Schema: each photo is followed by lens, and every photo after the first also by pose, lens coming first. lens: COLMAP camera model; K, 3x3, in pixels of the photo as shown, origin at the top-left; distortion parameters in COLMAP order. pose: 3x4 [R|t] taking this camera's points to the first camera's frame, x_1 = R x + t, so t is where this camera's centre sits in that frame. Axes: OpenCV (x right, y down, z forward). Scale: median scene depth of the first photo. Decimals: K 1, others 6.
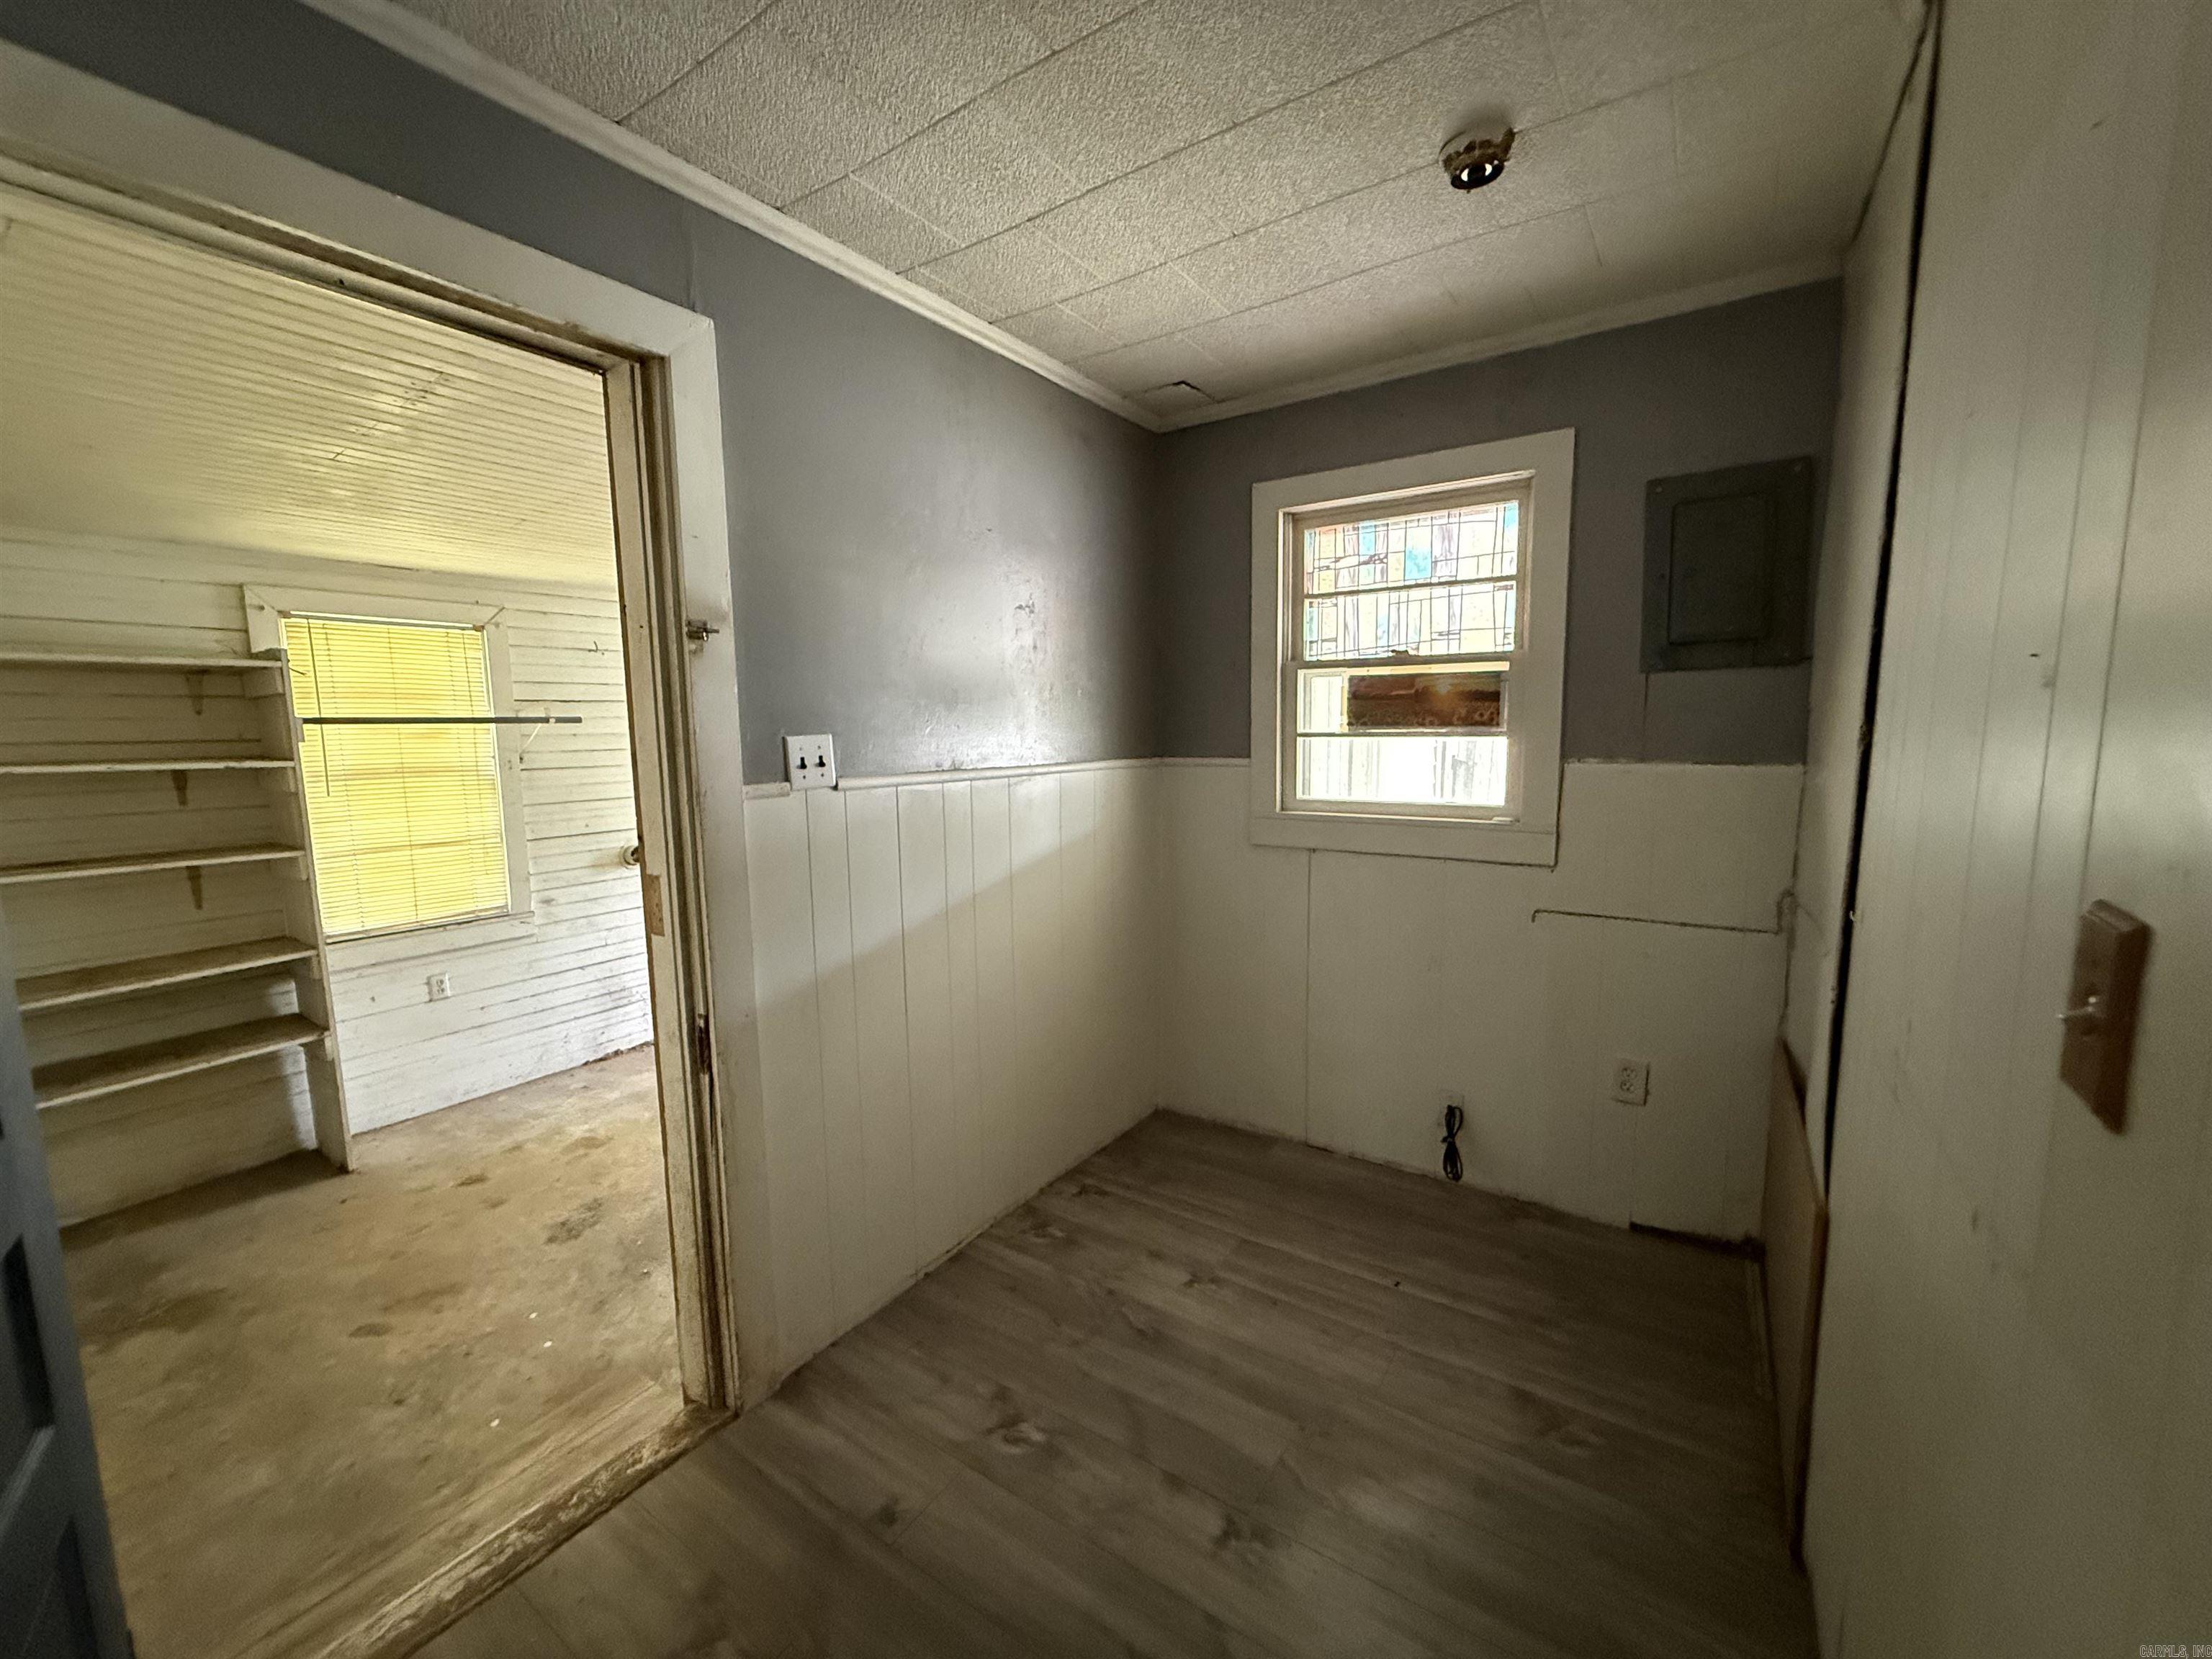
lens RADIAL K [[881.1, 0, 1099.5], [0, 881.1, 827.9], [0, 0, 1]] dist [0.000057, -0.000219]
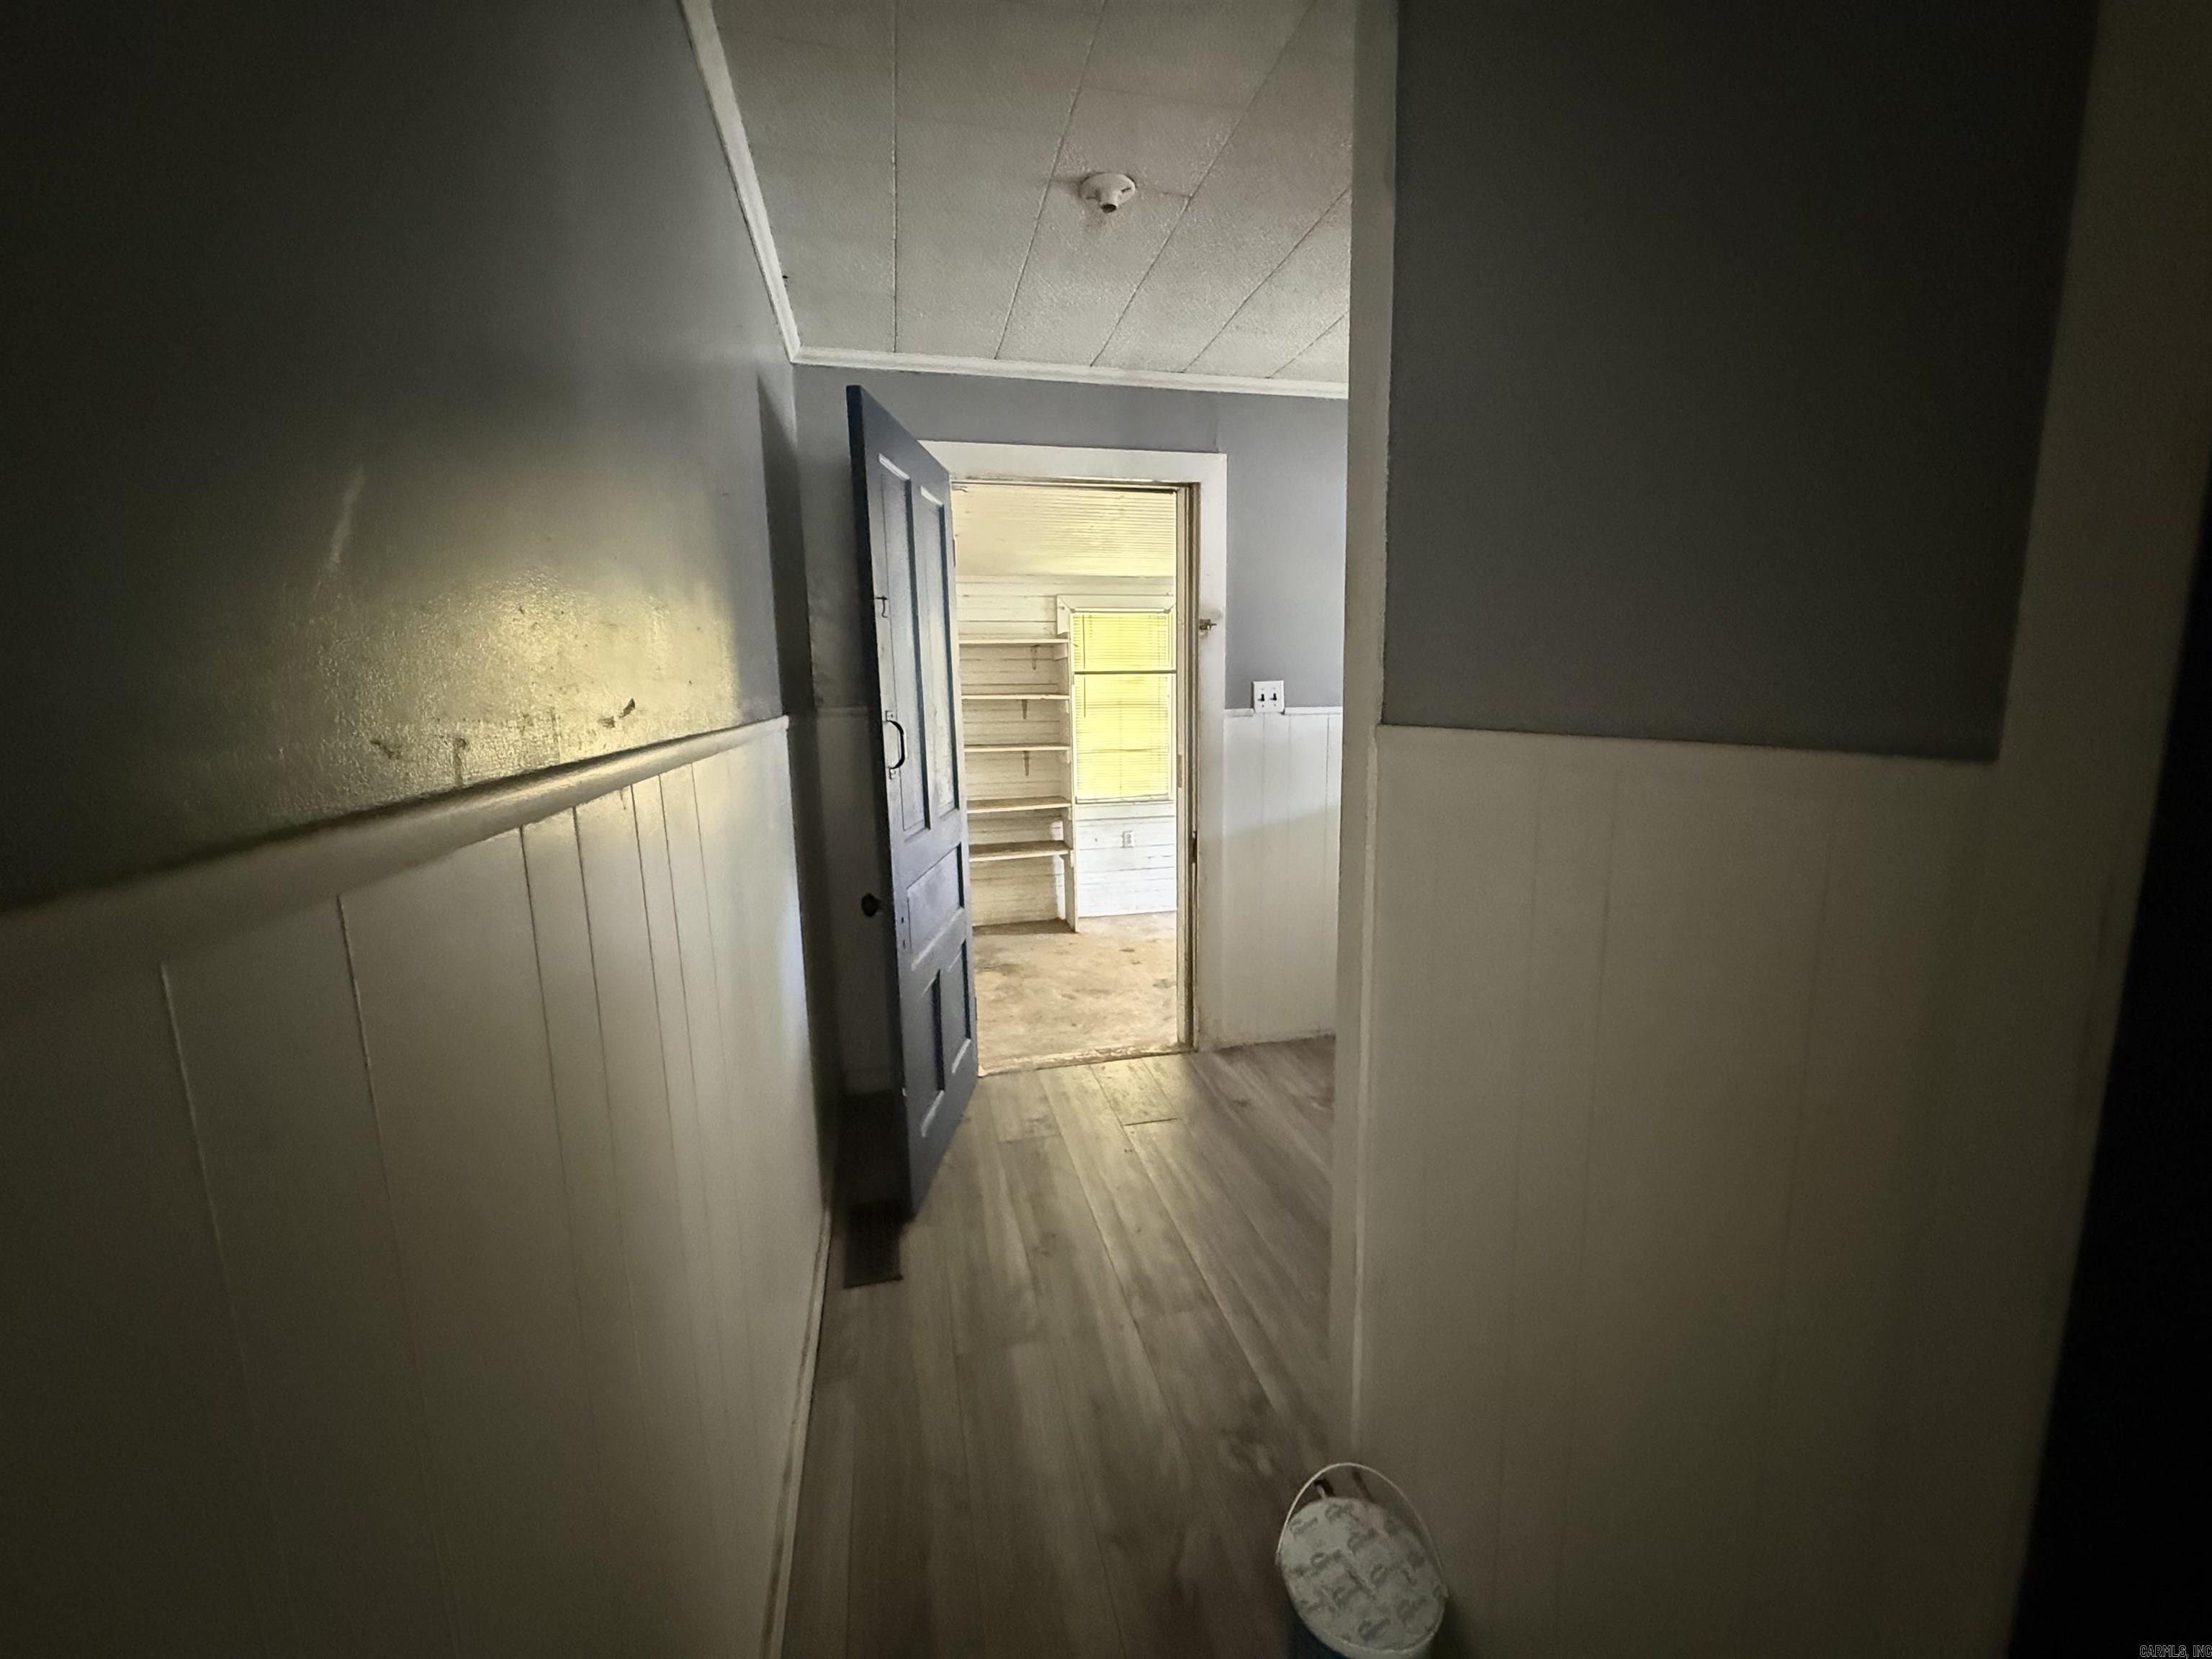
lens RADIAL K [[881.1, 0, 1106.1], [0, 881.1, 823.1], [0, 0, 1]] dist [0.000057, -0.000219]
pose [[0.742741, 0.109863, -0.660504, 0.332305], [-0.075805, 0.993902, 0.080075, 0.030518], [0.665274, -0.009406, 0.746540, -0.270342]]
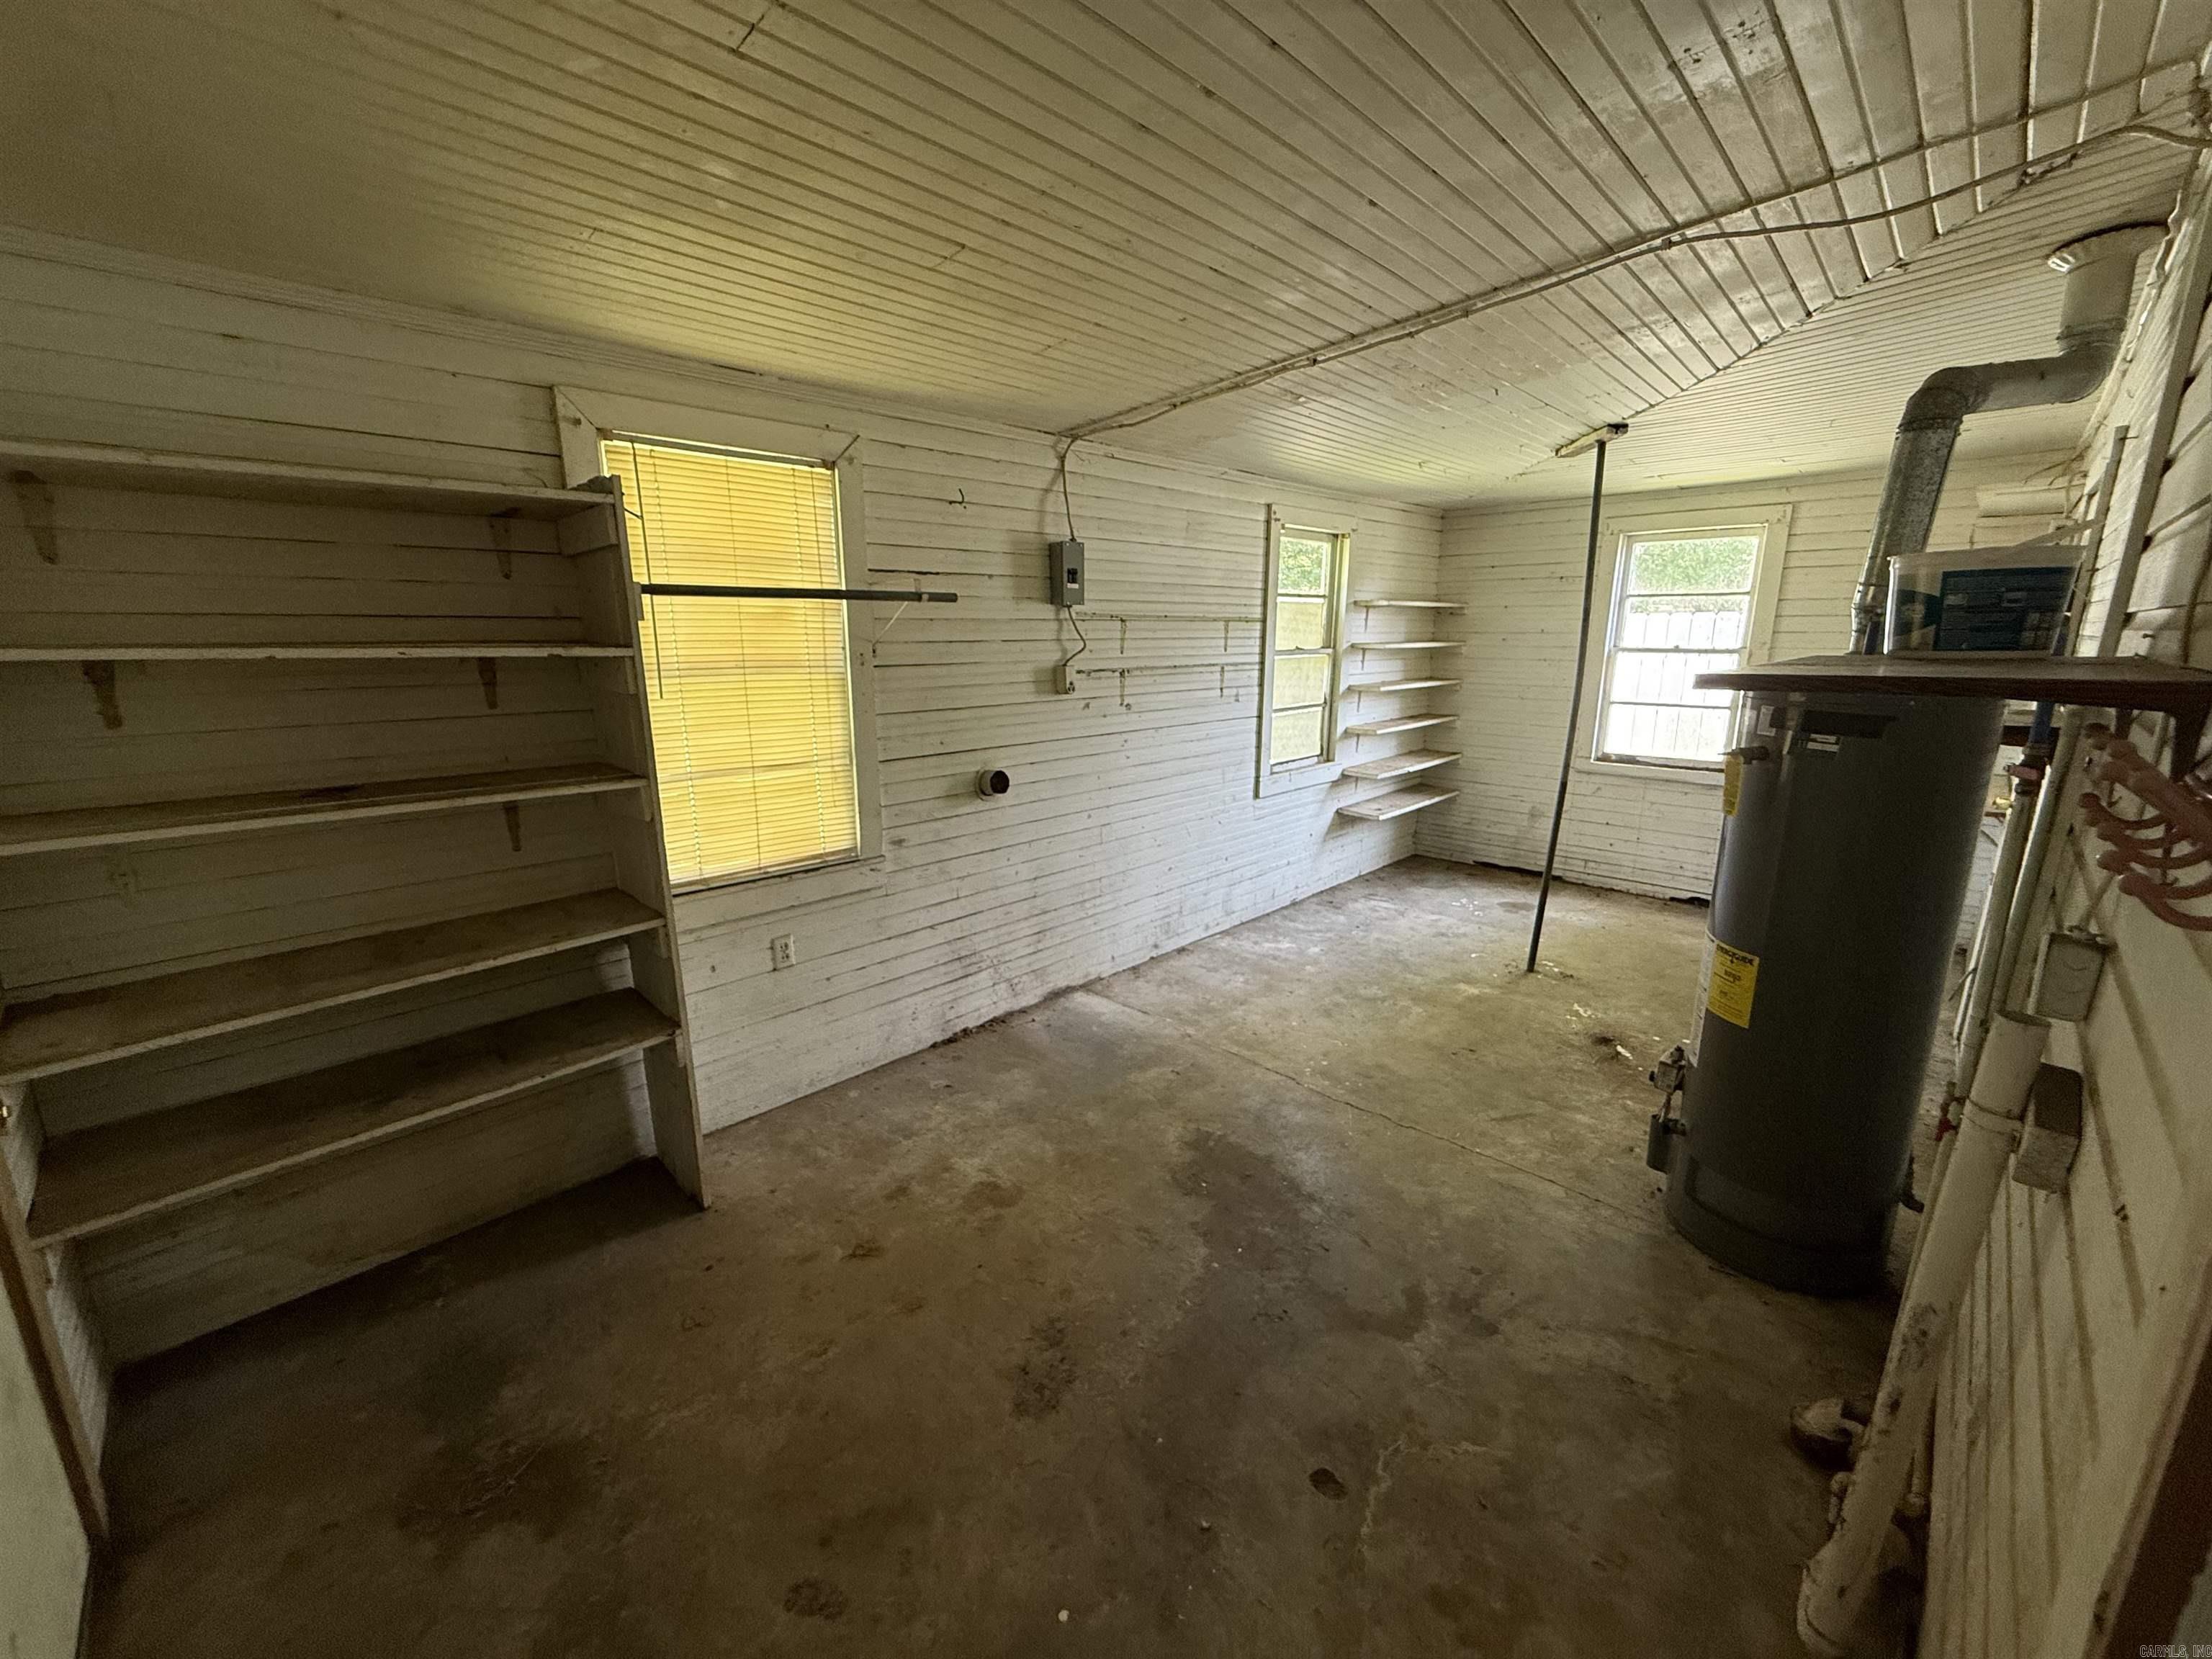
lens RADIAL K [[881.1, 0, 1098.0], [0, 881.1, 832.2], [0, 0, 1]] dist [0.000057, -0.000219]
pose [[0.982570, 0.056516, -0.177095, -0.419049], [-0.036180, 0.992587, 0.116023, -0.025912], [0.182340, -0.107594, 0.977331, 0.373562]]
